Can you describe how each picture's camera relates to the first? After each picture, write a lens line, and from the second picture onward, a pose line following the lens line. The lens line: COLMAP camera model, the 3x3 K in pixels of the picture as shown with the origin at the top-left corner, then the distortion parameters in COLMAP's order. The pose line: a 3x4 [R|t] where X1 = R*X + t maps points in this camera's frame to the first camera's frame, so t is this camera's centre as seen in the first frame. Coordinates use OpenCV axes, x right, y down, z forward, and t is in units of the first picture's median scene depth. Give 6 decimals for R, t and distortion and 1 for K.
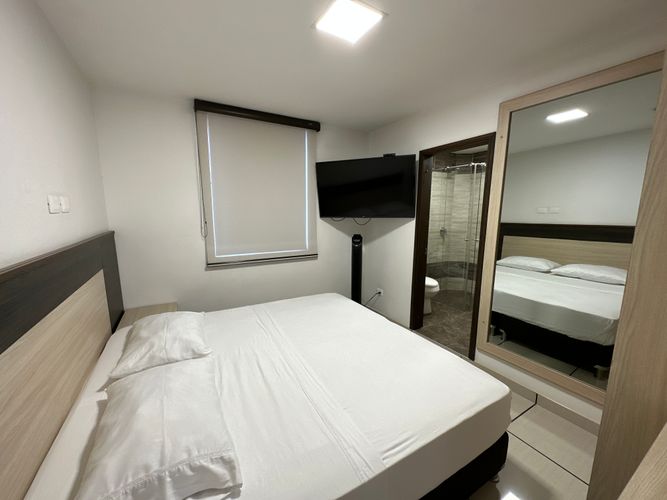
lens RADIAL K [[269.8, 0, 333.5], [0, 269.8, 250.0], [0, 0, 1]] dist [-0.000482, -0.000099]
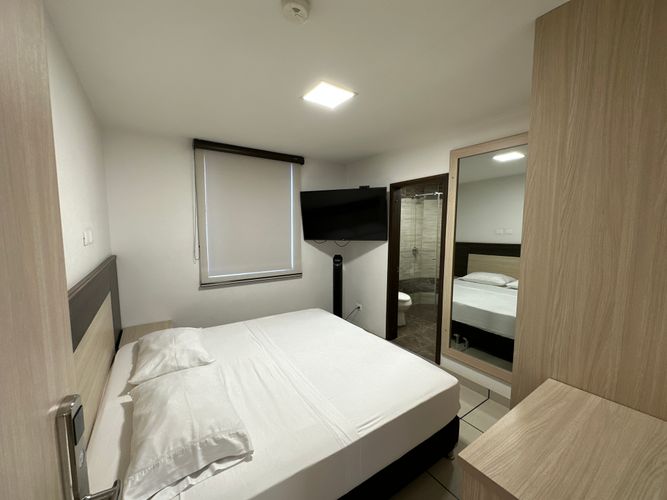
lens RADIAL K [[266.3, 0, 333.5], [0, 266.3, 250.0], [0, 0, 1]] dist [0.000830, 0.000038]
pose [[0.997549, -0.006992, 0.069620, -0.008048], [0.011302, 0.998030, -0.061707, -0.014293], [-0.069051, 0.062343, 0.995663, -0.127068]]
